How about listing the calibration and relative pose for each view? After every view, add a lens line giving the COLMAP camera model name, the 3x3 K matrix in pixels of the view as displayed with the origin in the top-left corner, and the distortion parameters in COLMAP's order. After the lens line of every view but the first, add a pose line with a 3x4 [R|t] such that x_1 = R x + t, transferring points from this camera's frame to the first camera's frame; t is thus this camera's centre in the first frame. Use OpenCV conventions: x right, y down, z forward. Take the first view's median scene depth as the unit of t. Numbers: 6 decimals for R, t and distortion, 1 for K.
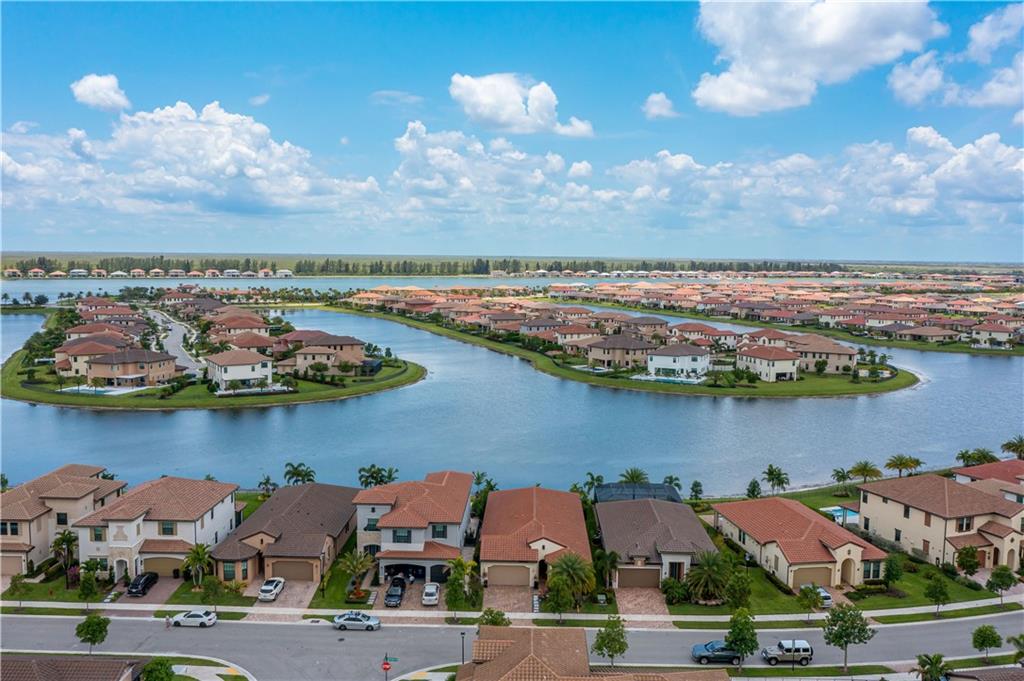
lens RADIAL K [[851.0, 0, 512.0], [0, 851.0, 340.5], [0, 0, 1]] dist [-0.003840, 0.003583]
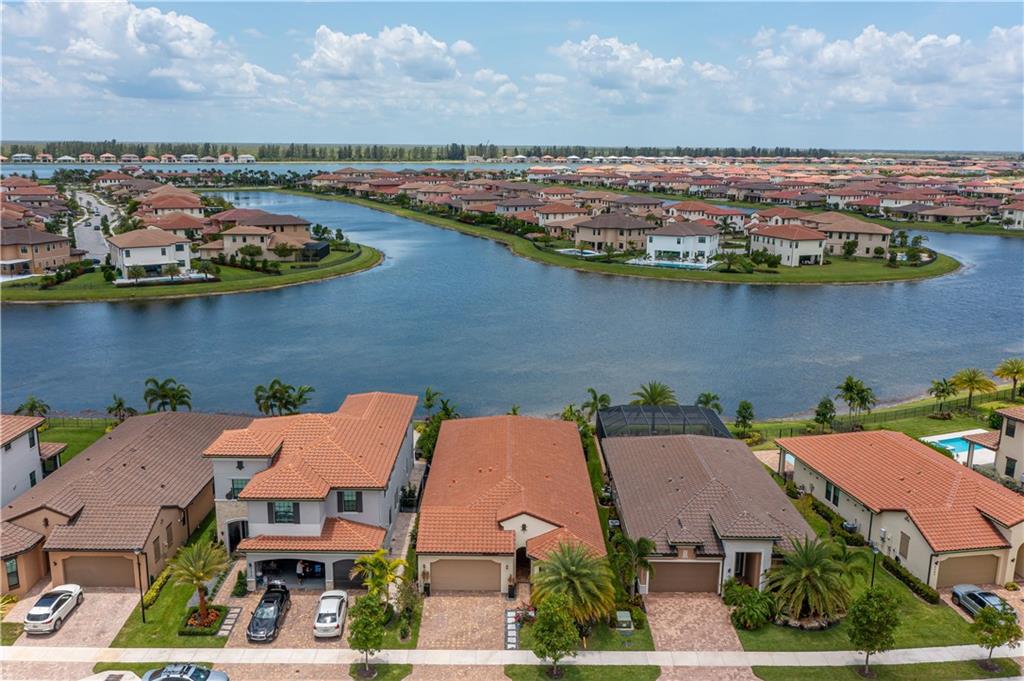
lens RADIAL K [[851.0, 0, 512.0], [0, 851.0, 340.5], [0, 0, 1]] dist [-0.003840, 0.003583]
pose [[0.999679, -0.006345, 0.024519, 0.005529], [0.003217, 0.992081, 0.125559, 0.014305], [-0.025122, -0.125439, 0.991783, 0.158656]]
